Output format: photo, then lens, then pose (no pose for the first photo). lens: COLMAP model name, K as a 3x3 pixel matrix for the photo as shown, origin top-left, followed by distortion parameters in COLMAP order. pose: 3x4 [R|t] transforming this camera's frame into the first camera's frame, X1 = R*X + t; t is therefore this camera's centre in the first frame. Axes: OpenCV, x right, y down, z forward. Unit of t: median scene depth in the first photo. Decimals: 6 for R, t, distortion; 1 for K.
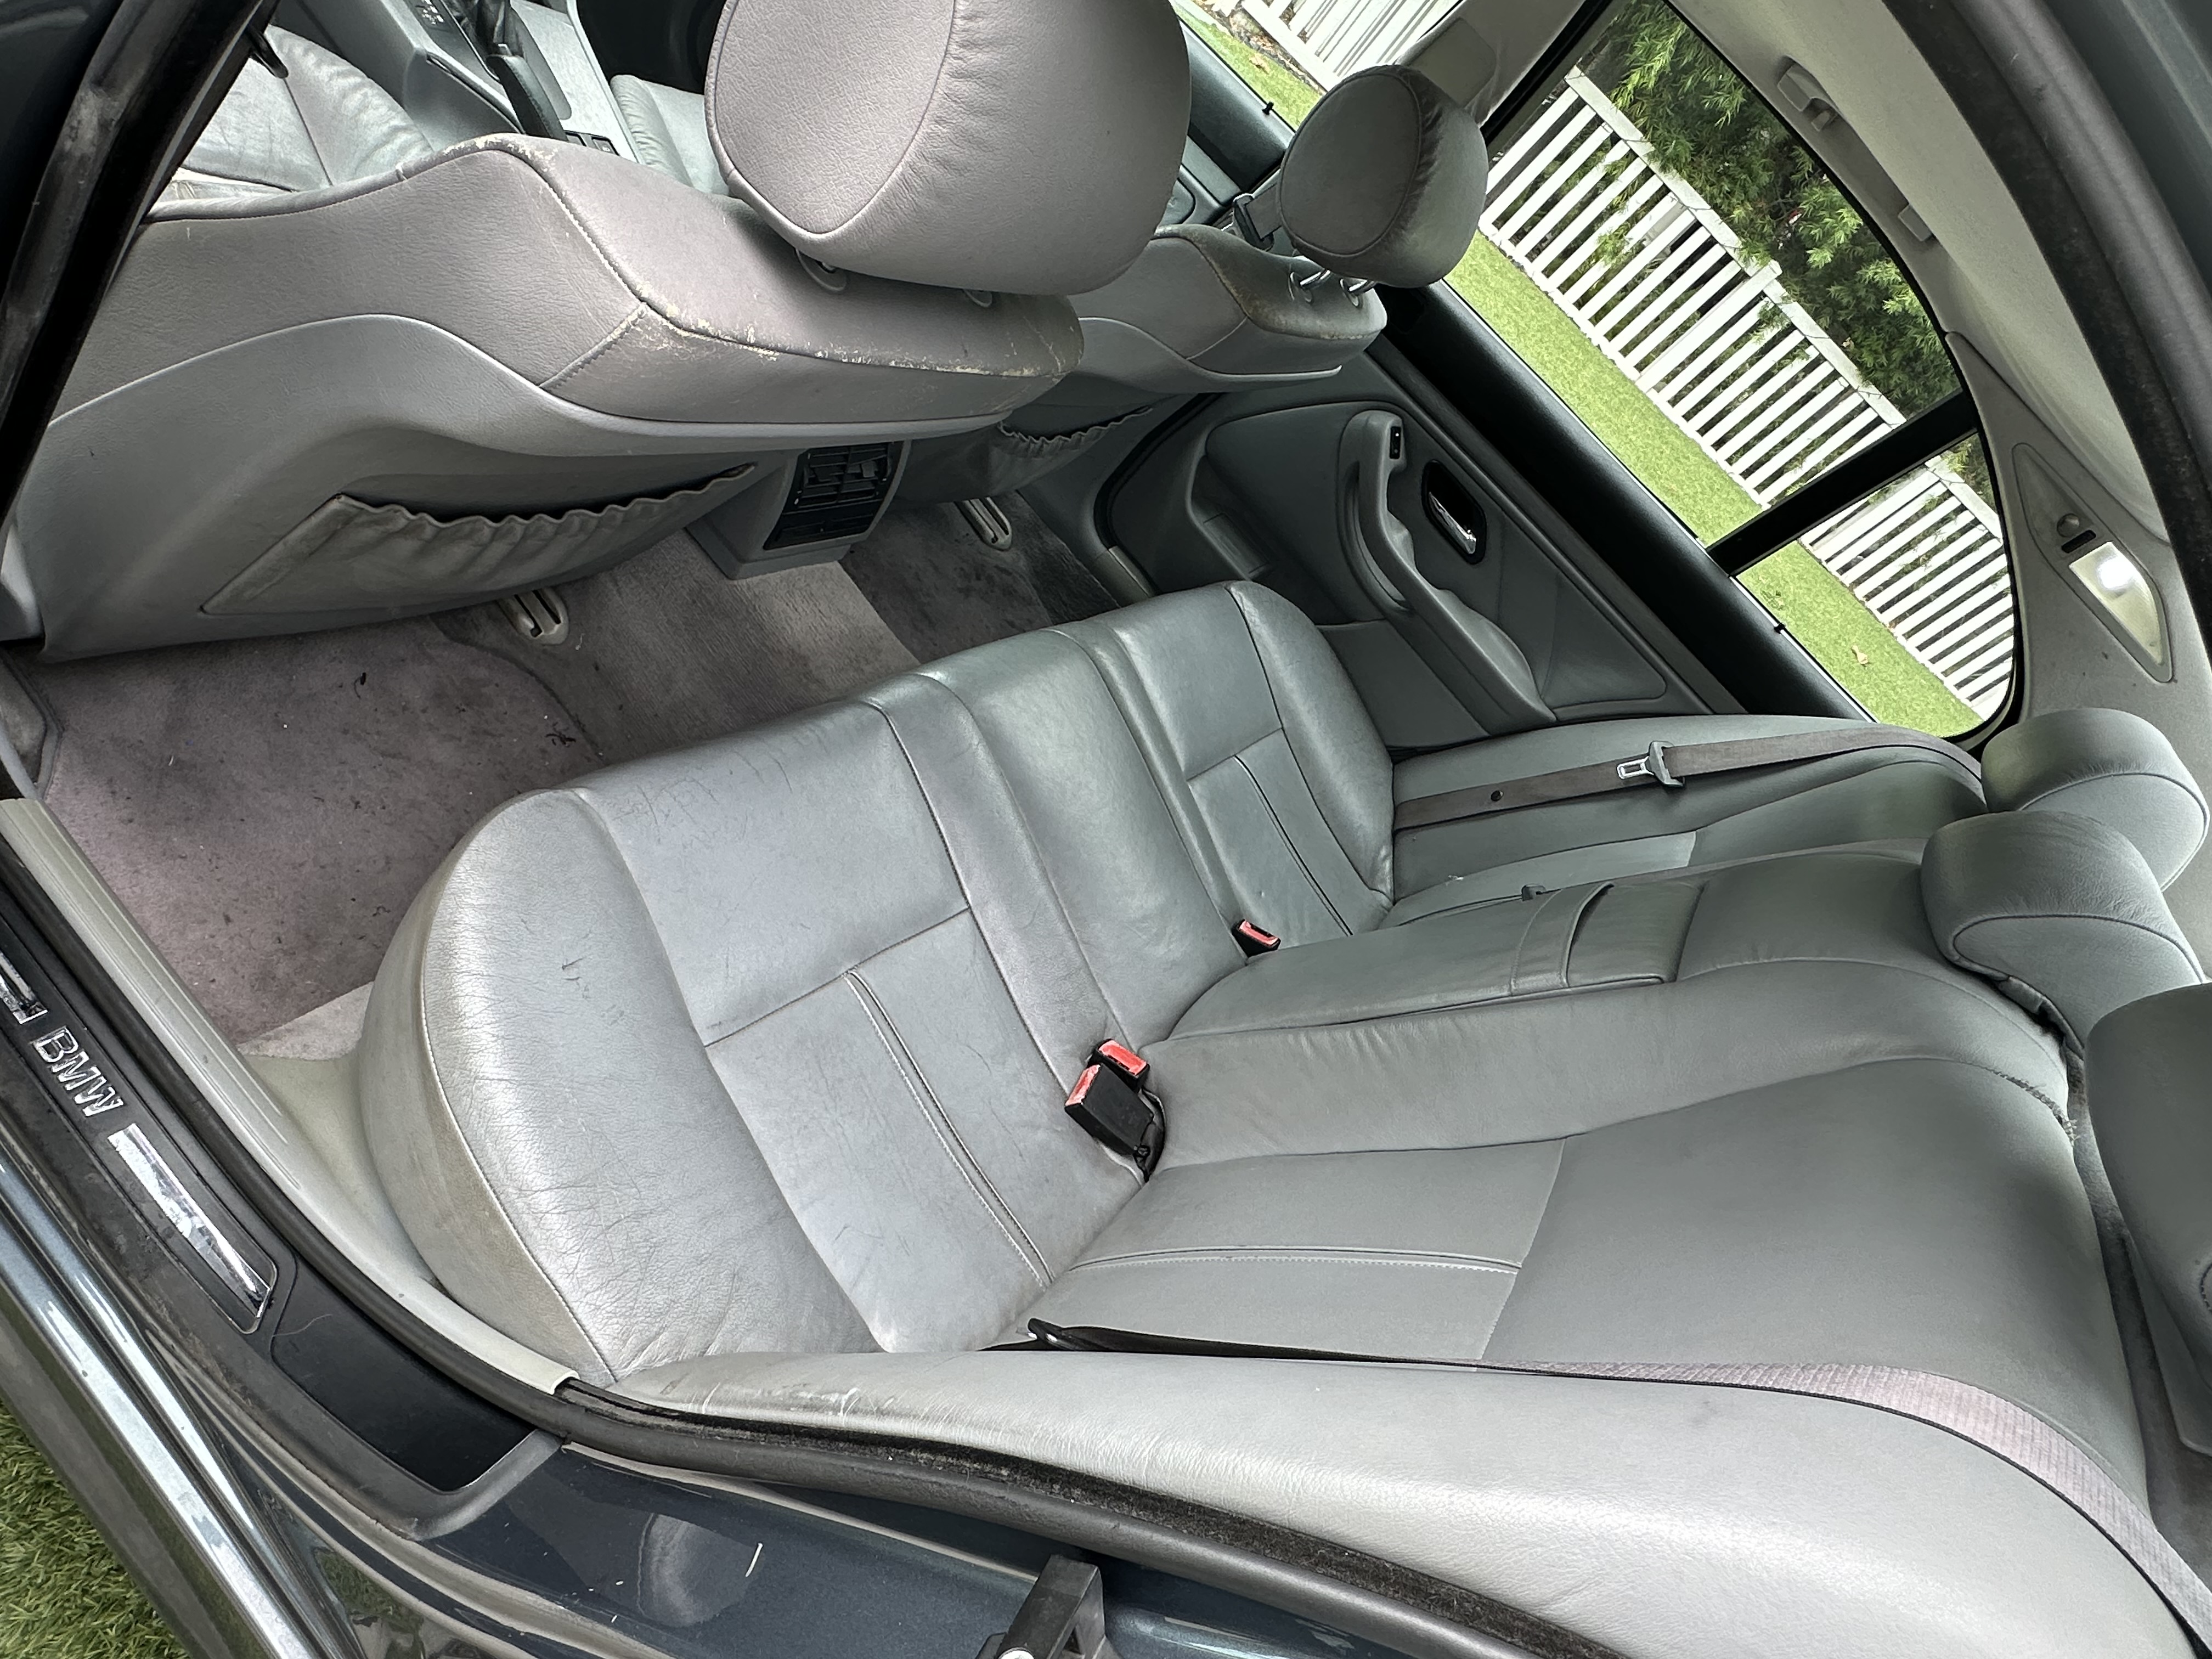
lens RADIAL K [[1292.9, 0, 1106.0], [0, 1292.9, 829.5], [0, 0, 1]] dist [0.001637, -0.001459]
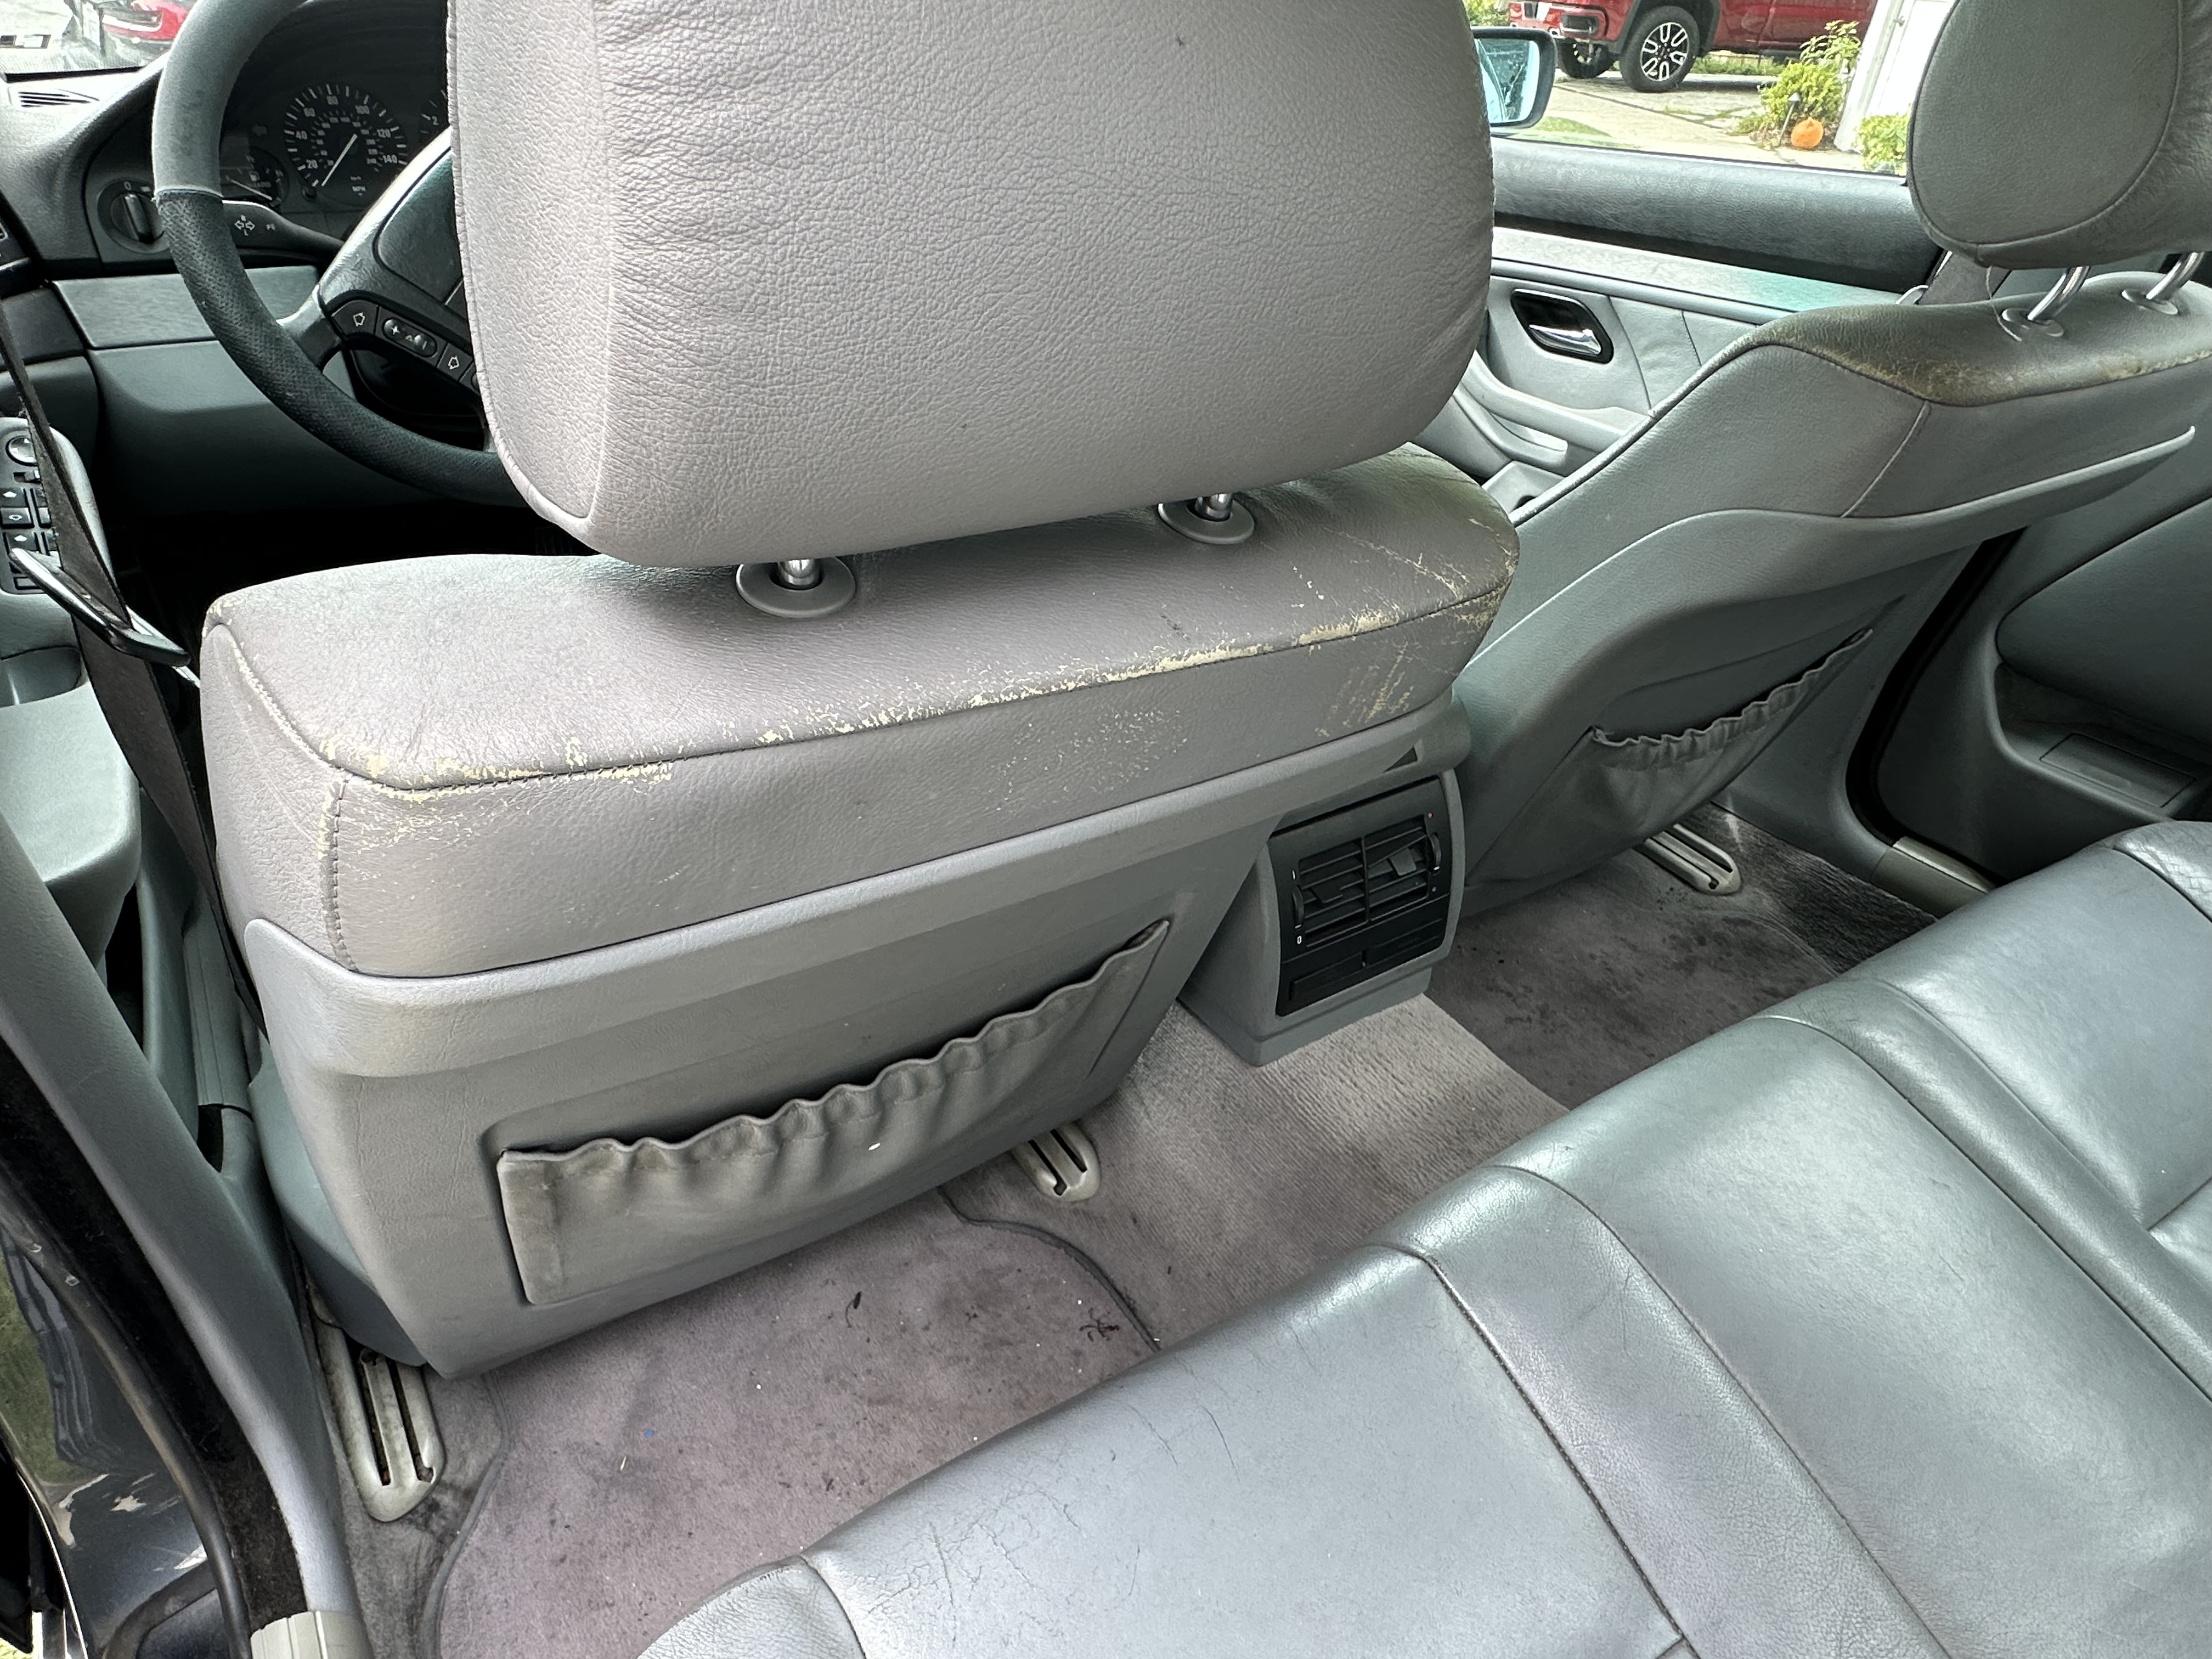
lens RADIAL K [[1311.3, 0, 1100.1], [0, 1311.3, 869.2], [0, 0, 1]] dist [-0.007569, -0.000296]
pose [[0.780549, -0.309863, -0.542888, 0.071647], [0.145113, 0.934586, -0.324793, -0.073048], [0.608017, 0.174737, 0.774456, 0.369151]]
